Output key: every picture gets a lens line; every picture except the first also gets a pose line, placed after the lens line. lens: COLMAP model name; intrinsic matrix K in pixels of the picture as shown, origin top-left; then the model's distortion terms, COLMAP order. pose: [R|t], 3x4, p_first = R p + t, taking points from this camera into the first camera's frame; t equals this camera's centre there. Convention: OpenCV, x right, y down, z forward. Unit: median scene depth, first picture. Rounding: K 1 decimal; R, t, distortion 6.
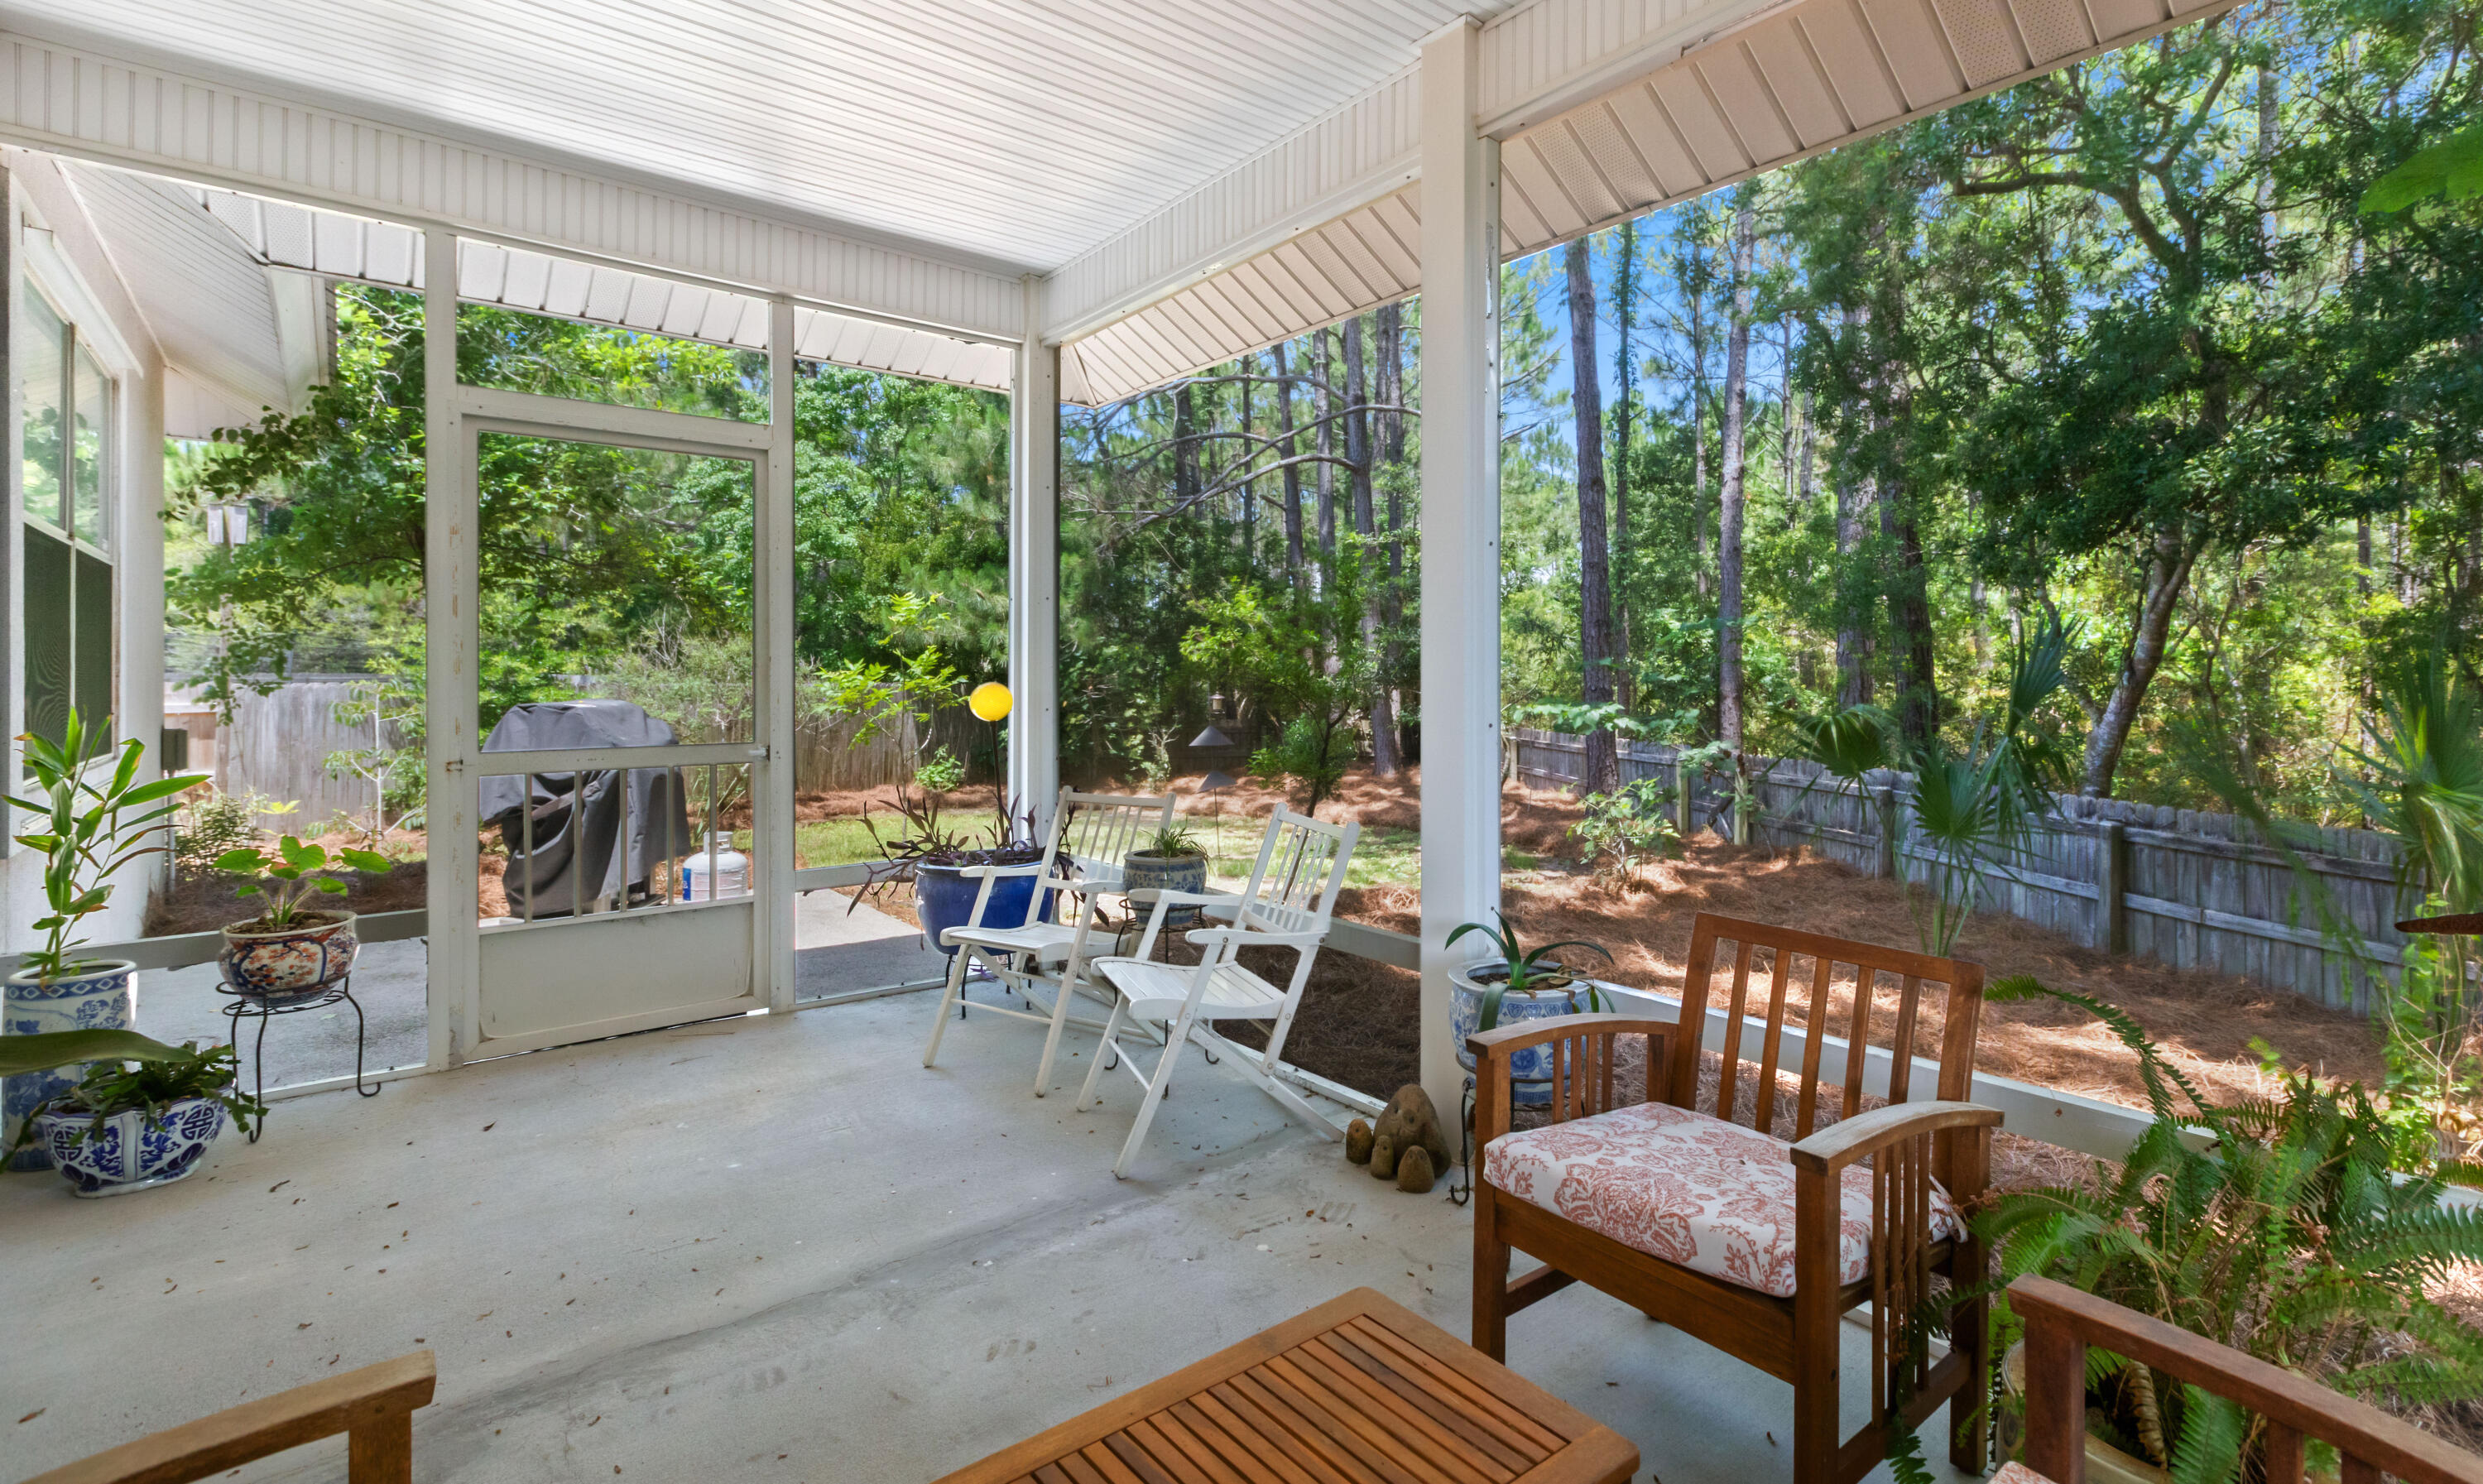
lens RADIAL K [[1143.6, 0, 1324.7], [0, 1143.6, 673.1], [0, 0, 1]] dist [-0.003023, 0.000009]
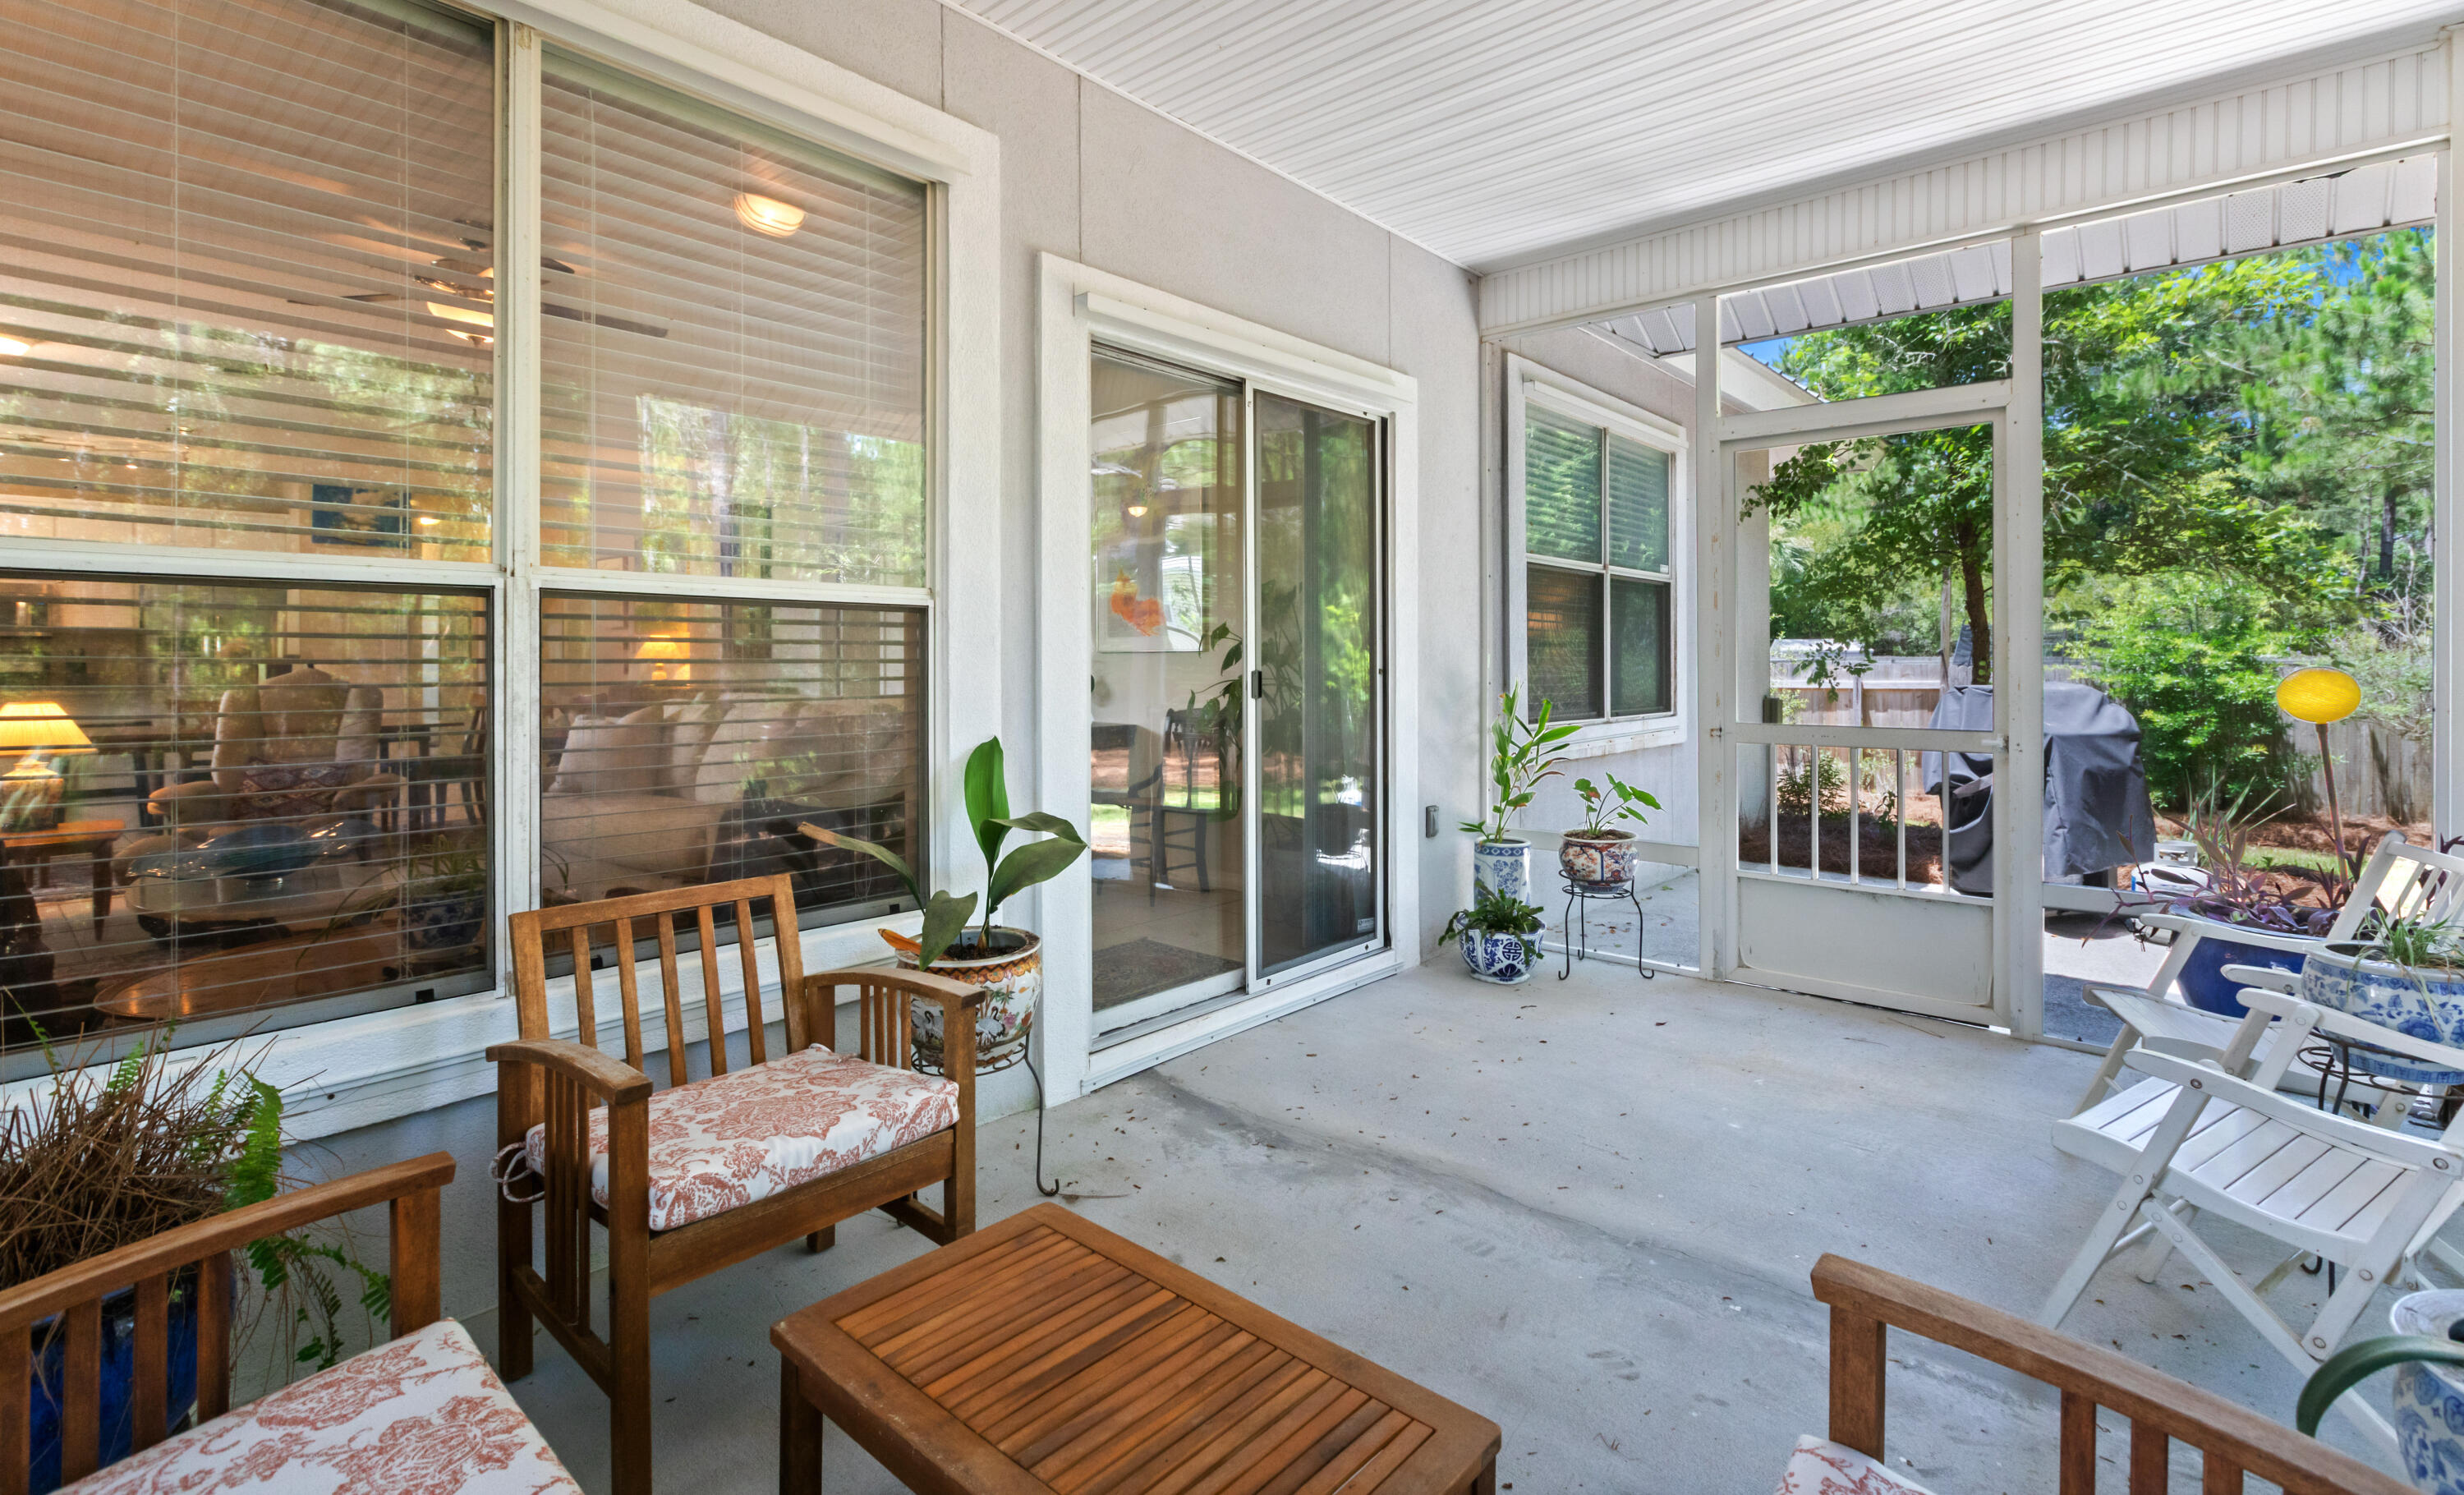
lens RADIAL K [[1134.9, 0, 1237.3], [0, 1134.9, 659.2], [0, 0, 1]] dist [-0.003023, 0.000009]
pose [[0.142090, -0.000273, -0.989854, 0.425864], [0.002702, 0.999996, 0.000113, 0.002877], [0.989850, -0.002691, 0.142090, 0.385972]]
